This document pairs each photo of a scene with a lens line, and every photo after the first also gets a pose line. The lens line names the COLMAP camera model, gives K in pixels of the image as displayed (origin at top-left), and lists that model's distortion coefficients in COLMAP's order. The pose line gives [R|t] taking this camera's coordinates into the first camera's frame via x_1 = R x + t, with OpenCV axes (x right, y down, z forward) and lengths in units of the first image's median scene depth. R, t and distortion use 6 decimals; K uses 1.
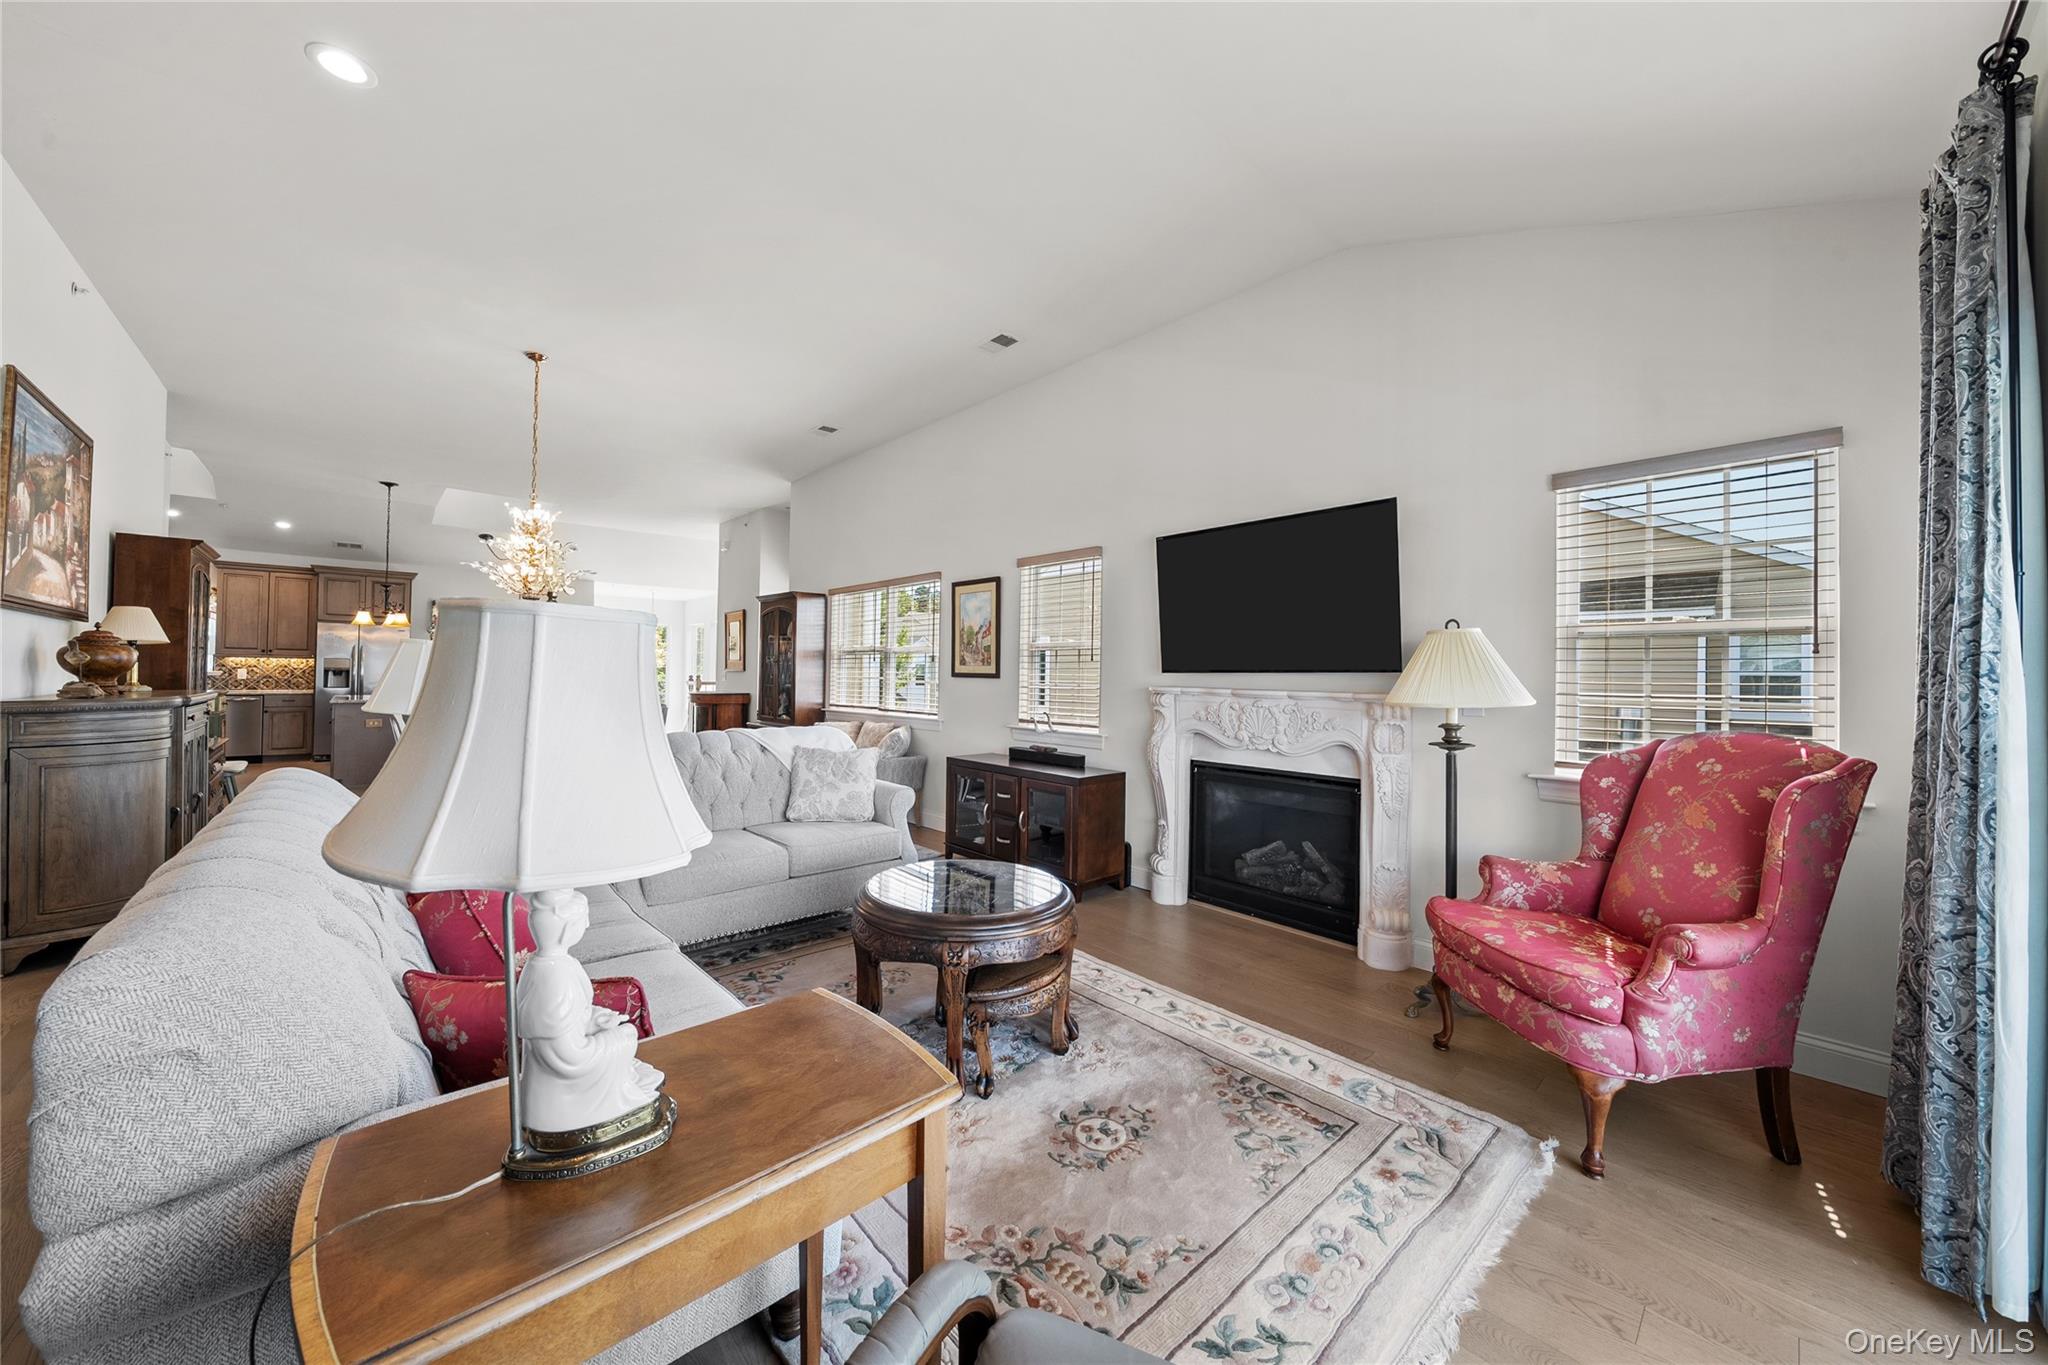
lens RADIAL K [[722.4, 0, 1000.3], [0, 722.4, 663.7], [0, 0, 1]] dist [-0.003632, -0.000301]
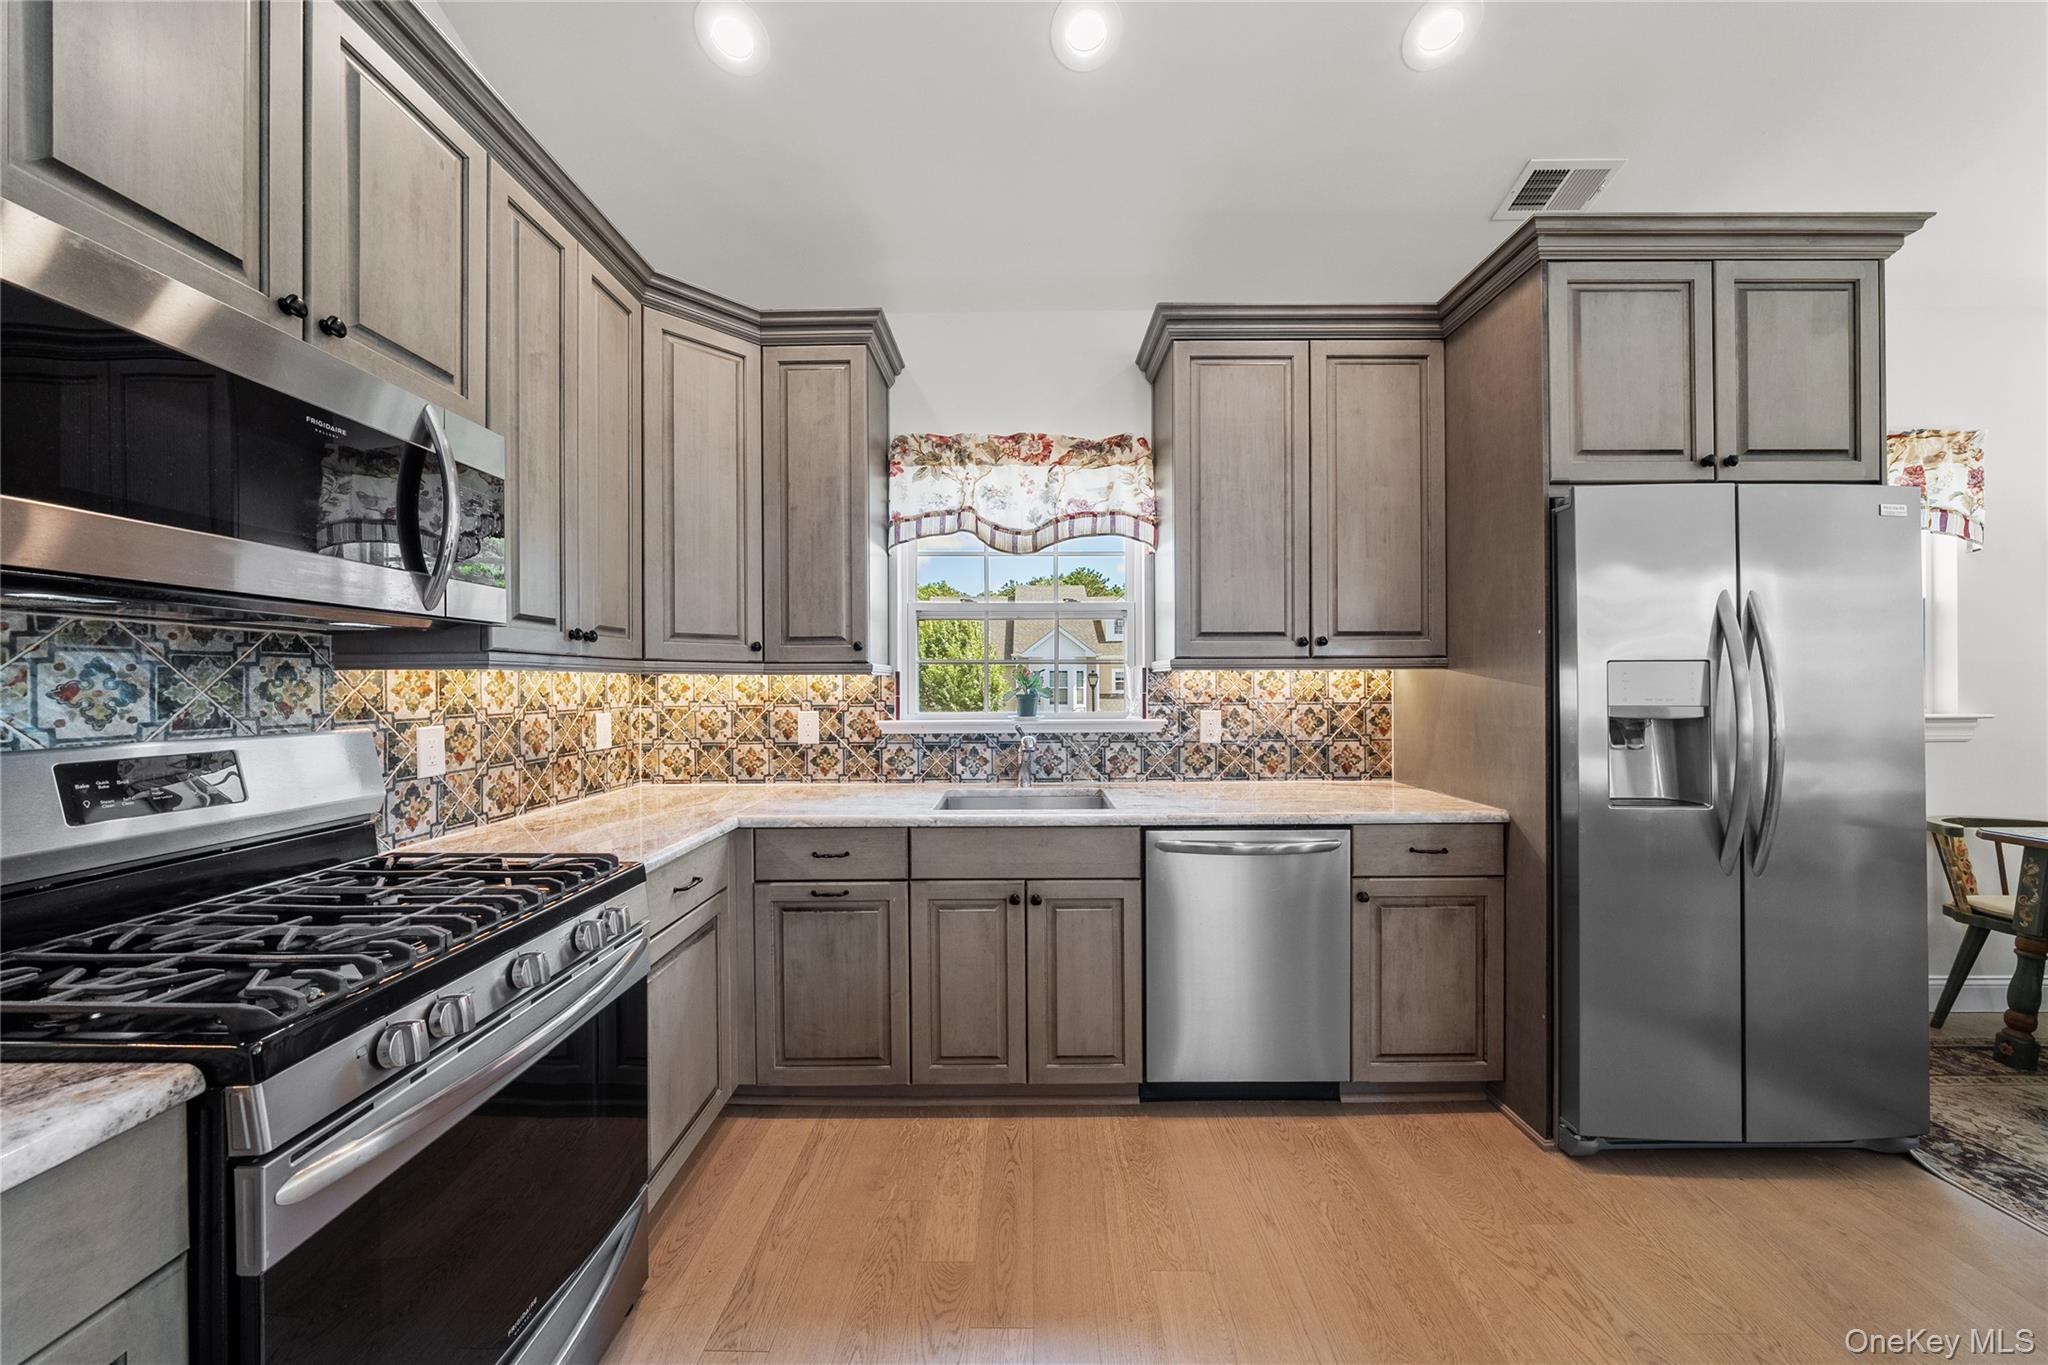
lens RADIAL K [[714.9, 0, 1024.0], [0, 714.9, 682.5], [0, 0, 1]] dist [0.000043, -0.000048]
pose [[0.751008, -0.014487, -0.660134, -0.991796], [0.019335, 0.999813, 0.000055, -0.005405], [0.660010, -0.012805, 0.751148, 0.787779]]
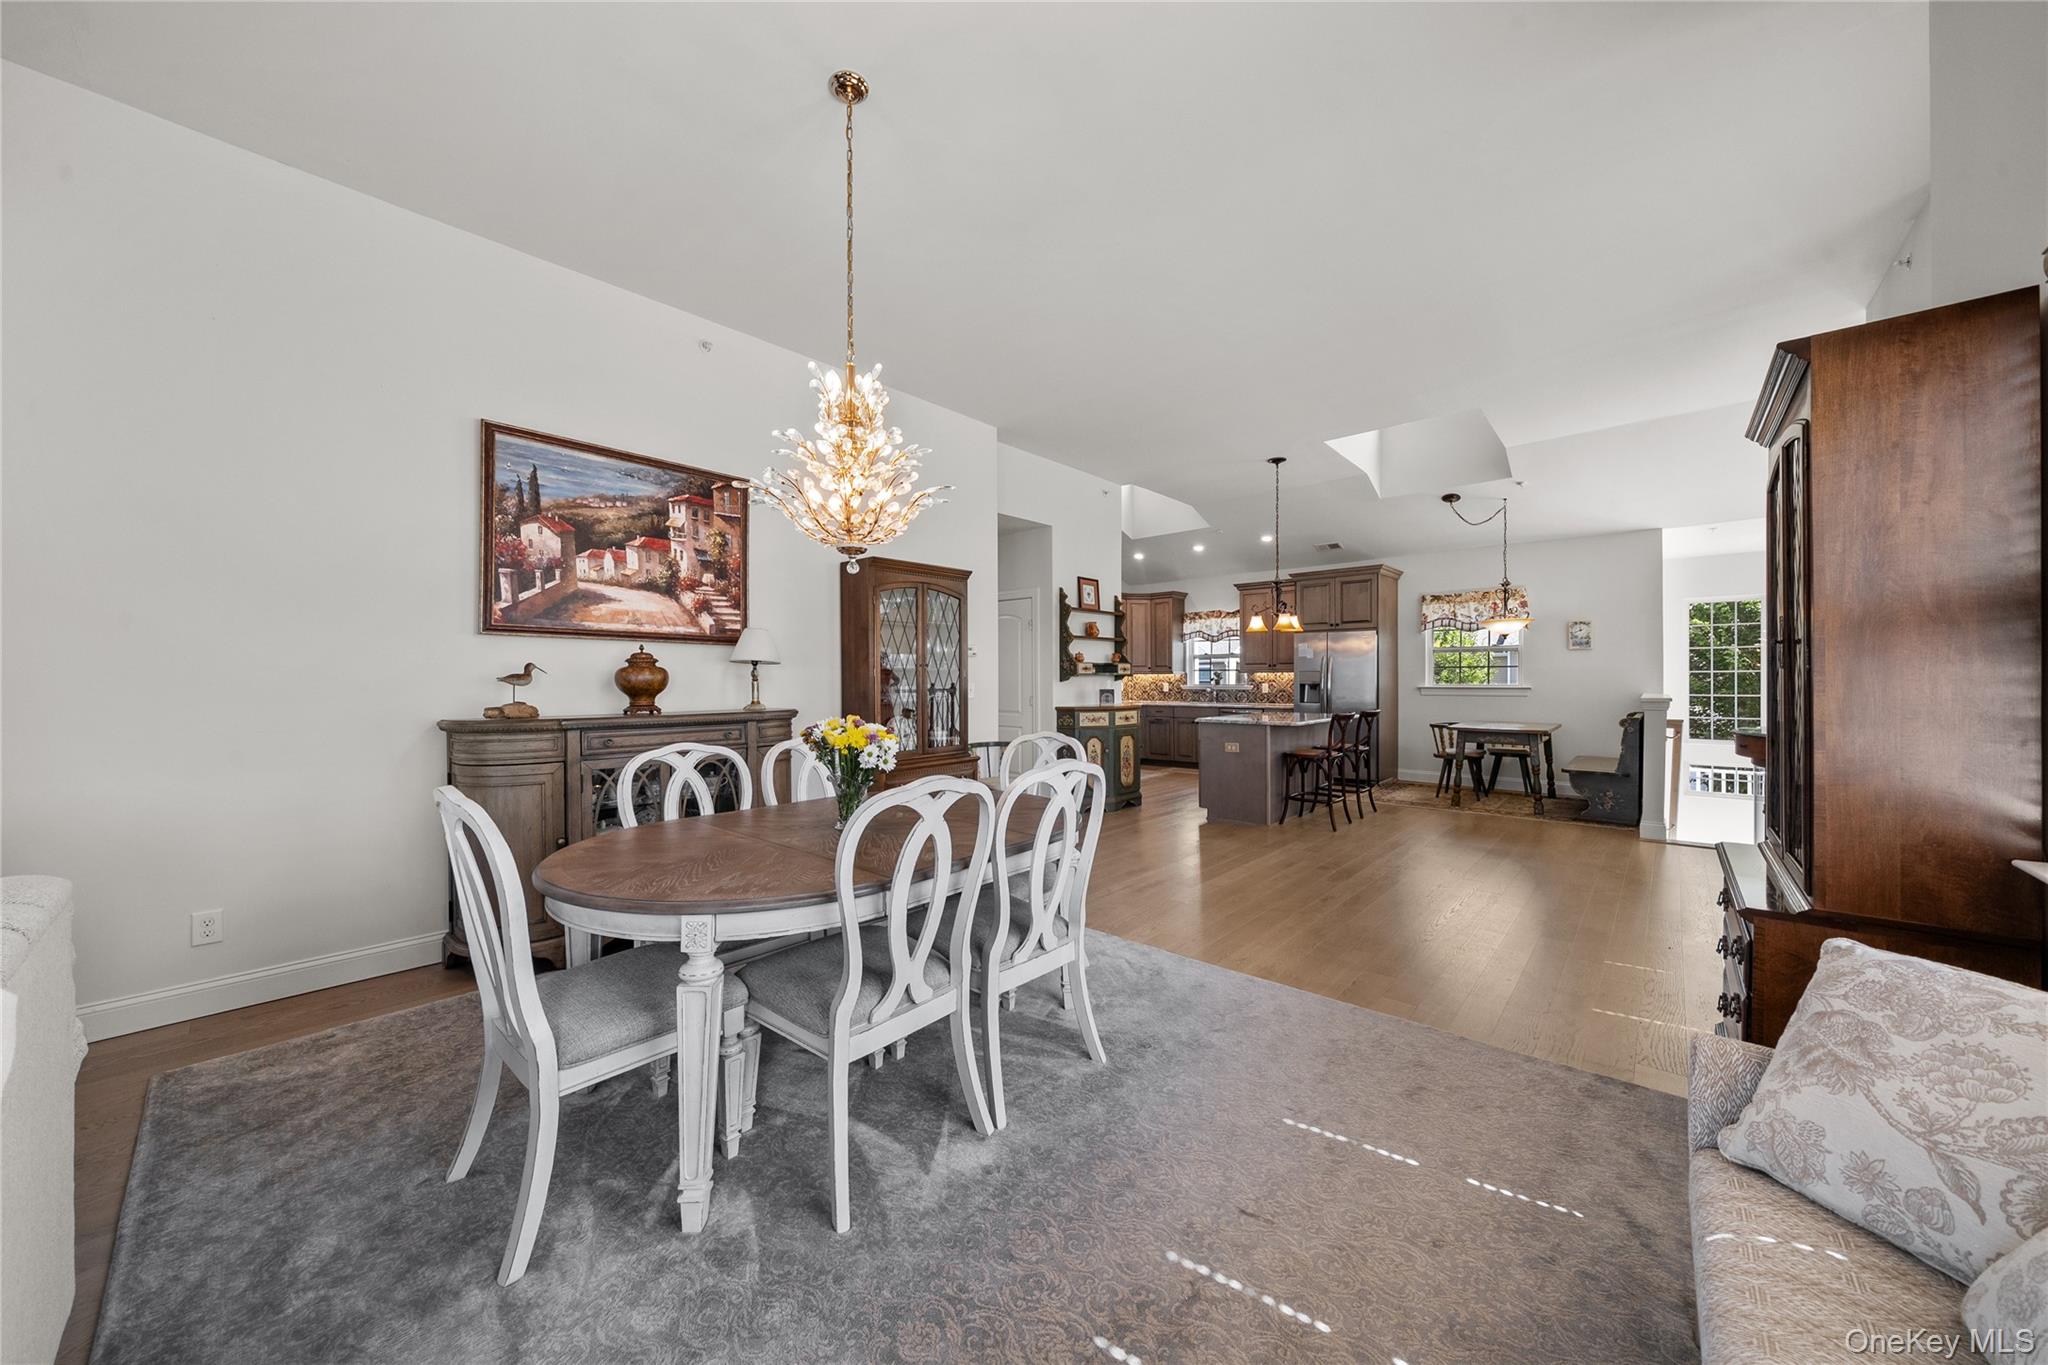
lens RADIAL K [[714.9, 0, 1024.0], [0, 714.9, 682.5], [0, 0, 1]] dist [0.000043, -0.000048]
pose [[0.112479, -0.005144, -0.993641, -0.059754], [0.016720, 0.999855, -0.003284, 0.004259], [0.993513, -0.016244, 0.112548, 0.574449]]
